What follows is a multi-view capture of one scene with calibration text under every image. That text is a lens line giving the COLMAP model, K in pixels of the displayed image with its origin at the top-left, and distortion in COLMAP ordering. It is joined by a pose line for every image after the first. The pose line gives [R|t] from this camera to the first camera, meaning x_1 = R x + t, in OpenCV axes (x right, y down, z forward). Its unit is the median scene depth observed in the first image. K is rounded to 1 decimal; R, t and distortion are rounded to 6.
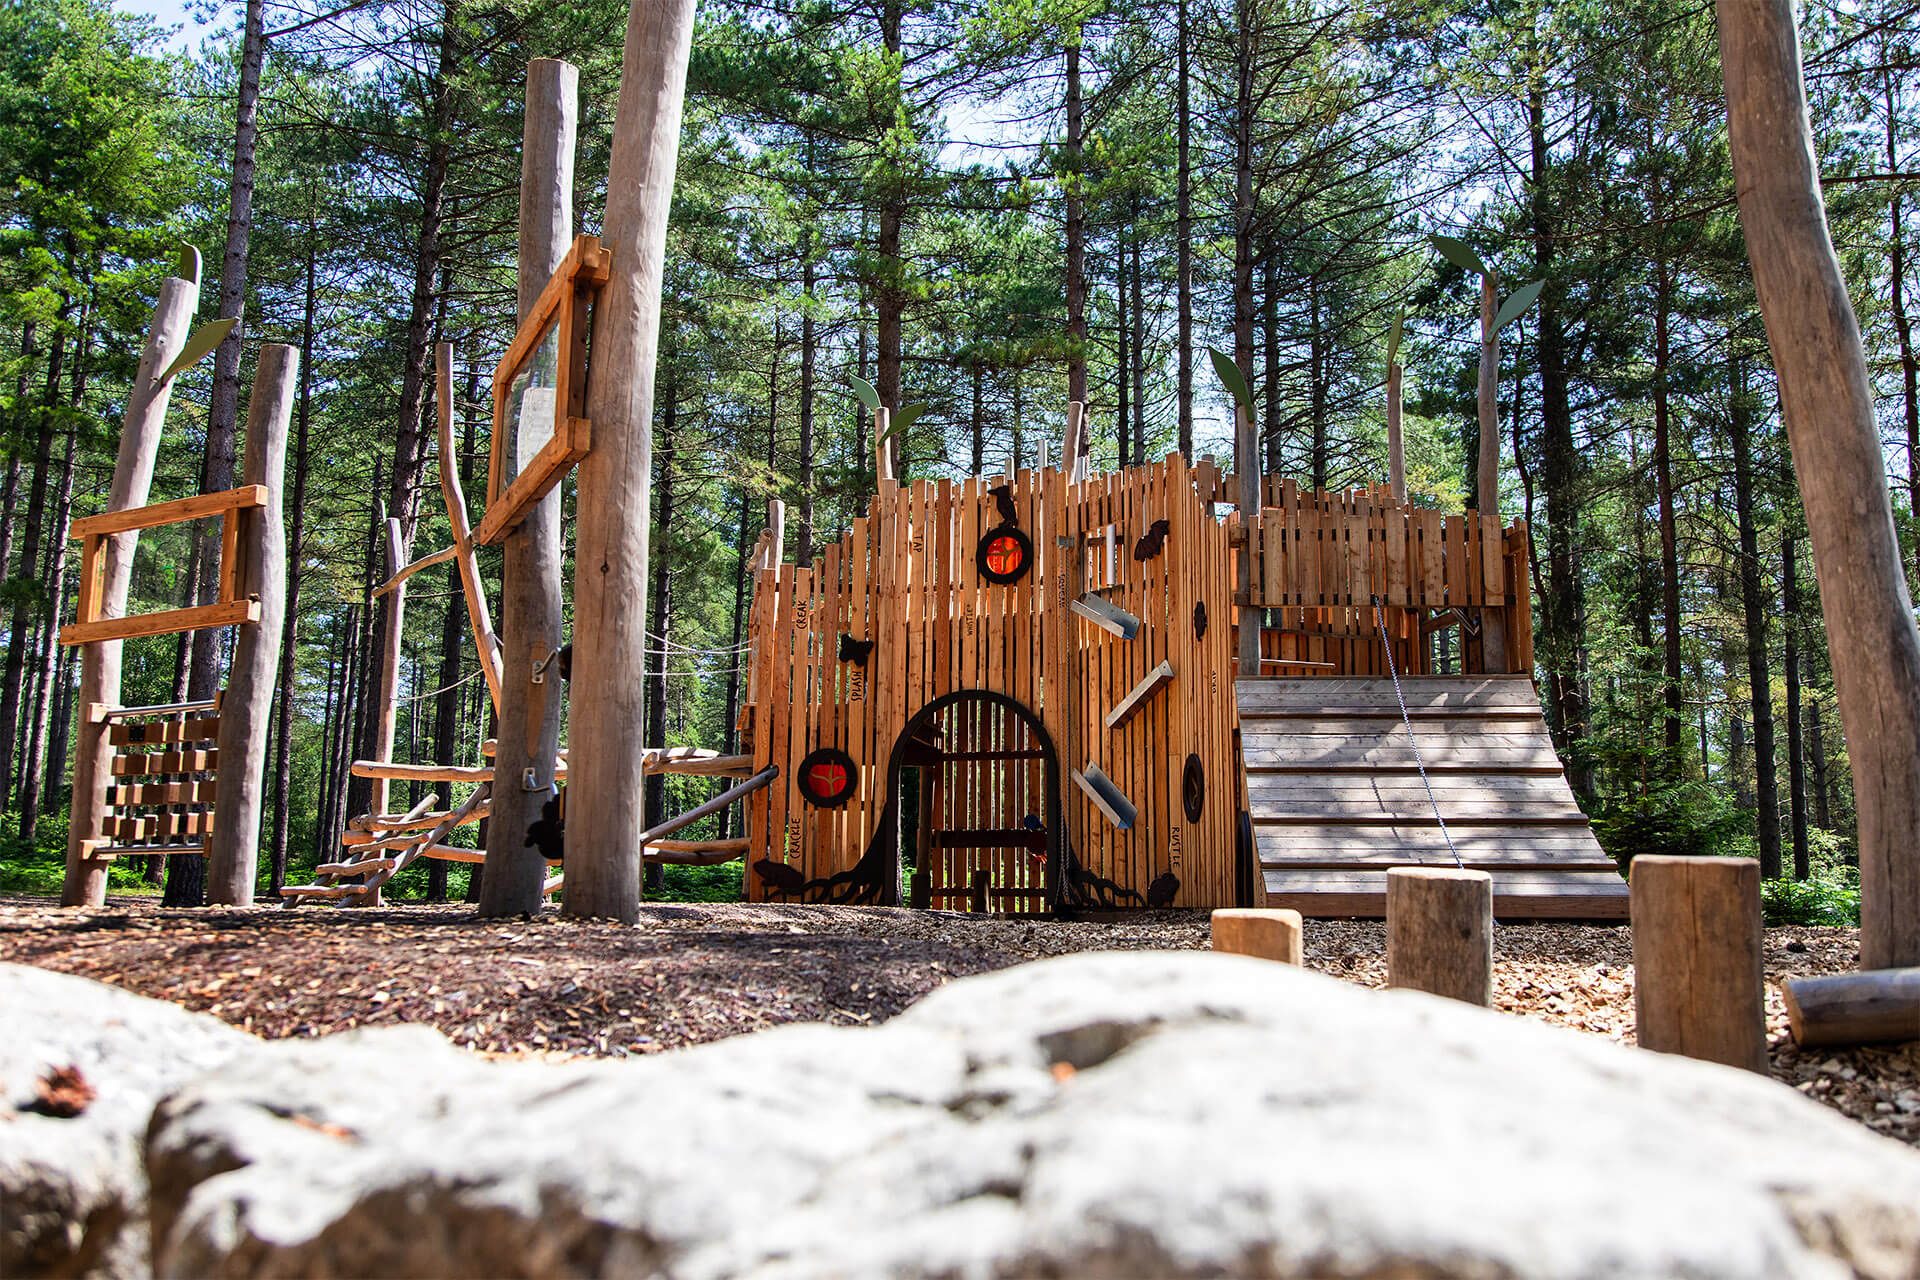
lens RADIAL K [[1571.2, 0, 960.0], [0, 1571.2, 640.0], [0, 0, 1]] dist [-0.005166, -0.002935]
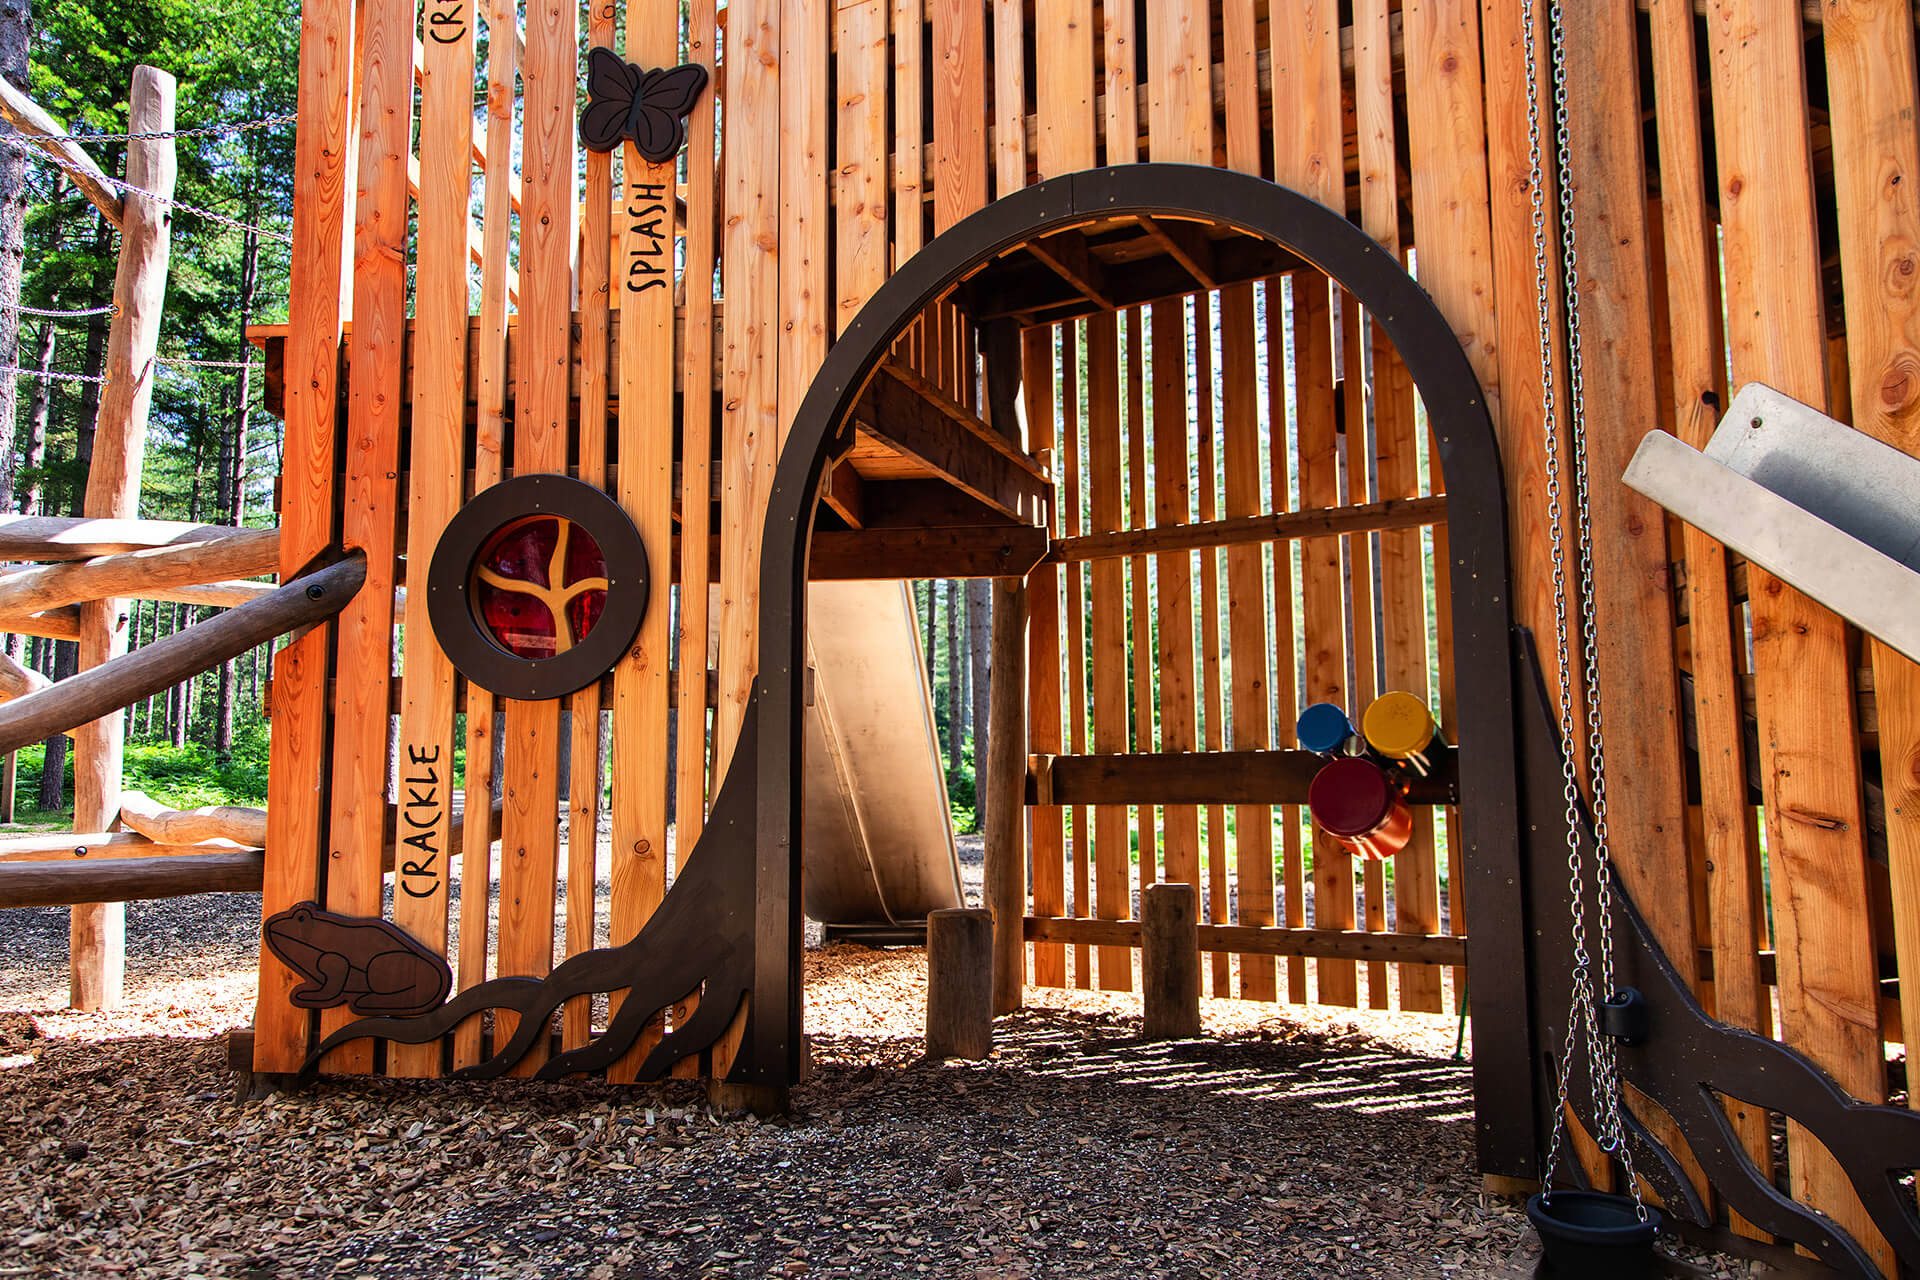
lens RADIAL K [[1332.3, 0, 978.1], [0, 1332.3, 645.5], [0, 0, 1]] dist [0.038218, -0.034958]
pose [[0.986577, -0.033419, -0.159840, 0.022530], [0.043682, 0.997173, 0.061132, 0.087033], [0.157345, -0.067293, 0.985248, 0.791464]]
